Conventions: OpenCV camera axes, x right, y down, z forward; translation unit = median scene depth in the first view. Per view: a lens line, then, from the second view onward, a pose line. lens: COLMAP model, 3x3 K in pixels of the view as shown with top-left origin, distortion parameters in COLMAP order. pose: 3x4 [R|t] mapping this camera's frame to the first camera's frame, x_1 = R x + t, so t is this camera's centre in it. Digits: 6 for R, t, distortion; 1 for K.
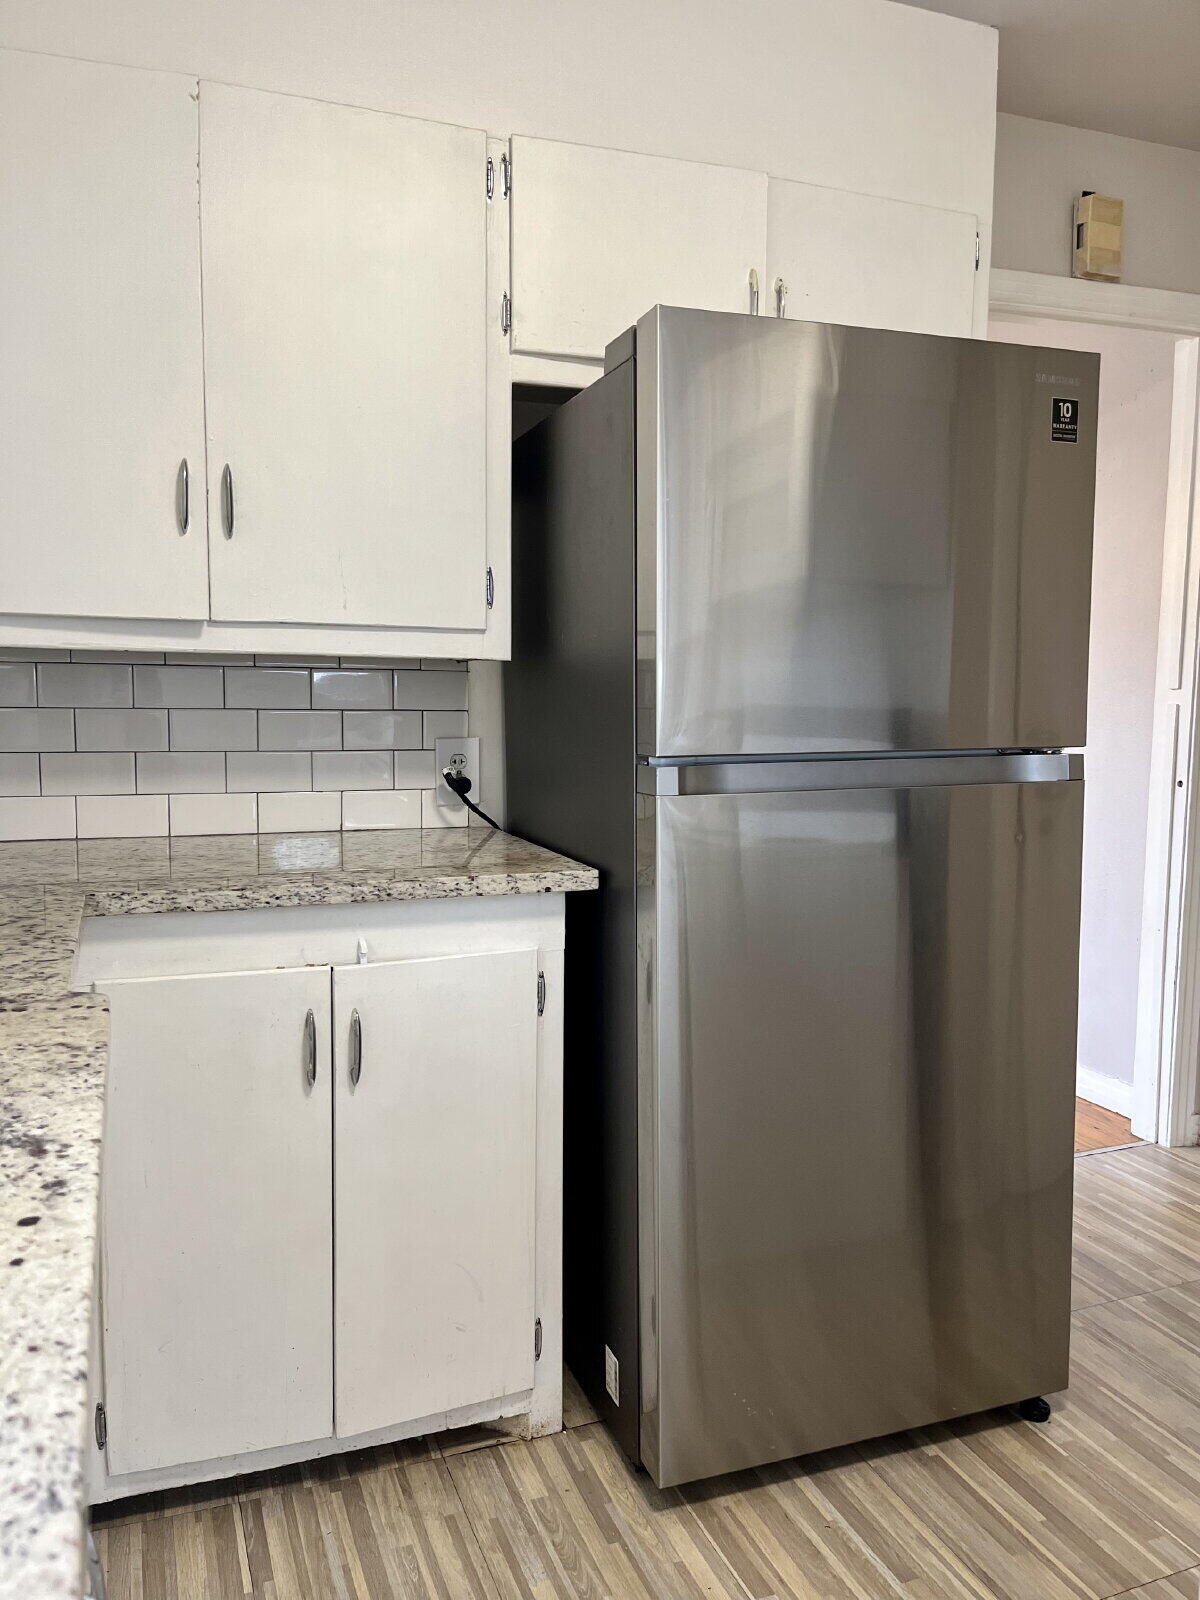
lens RADIAL K [[1238.0, 0, 600.0], [0, 1238.0, 800.0], [0, 0, 1]] dist [0.010983, -0.000902]
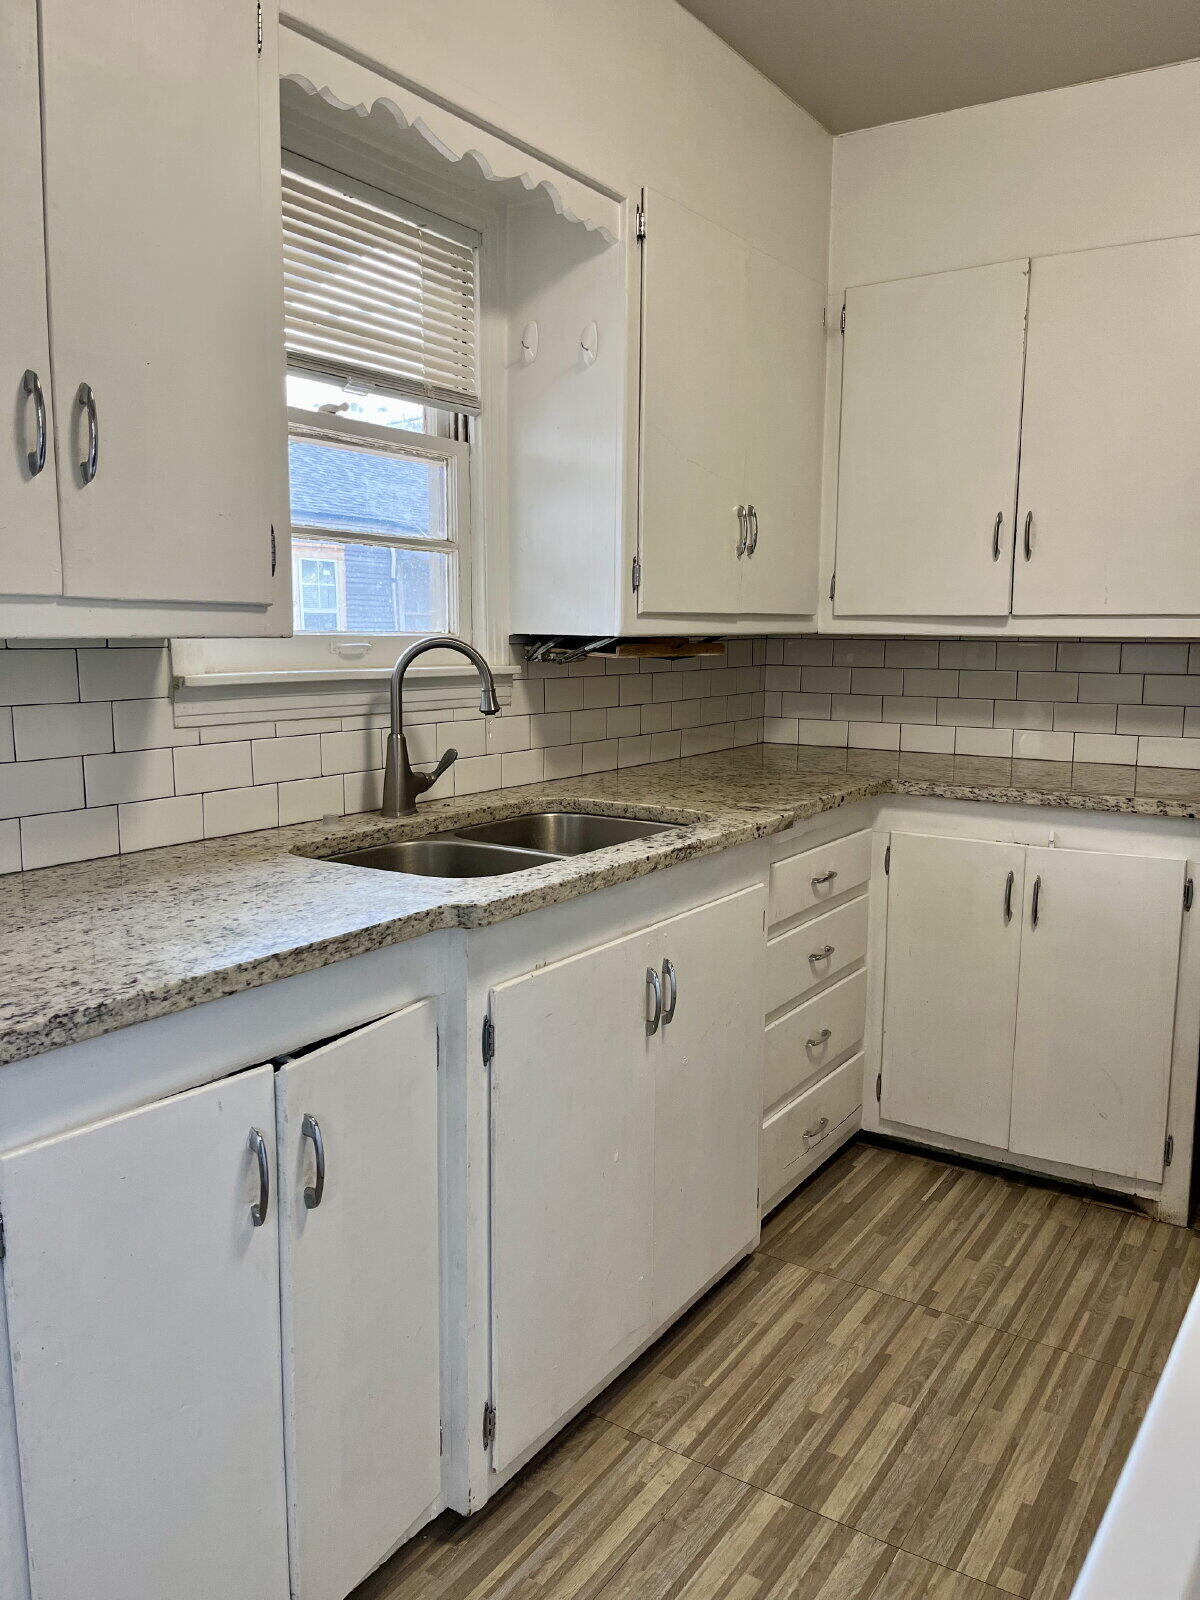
lens RADIAL K [[1238.0, 0, 600.0], [0, 1238.0, 800.0], [0, 0, 1]] dist [0.010983, -0.000902]
pose [[0.586915, 0.109644, -0.802190, 0.689448], [-0.072925, 0.993920, 0.082495, -0.009305], [0.806357, 0.010082, 0.591343, -0.327830]]
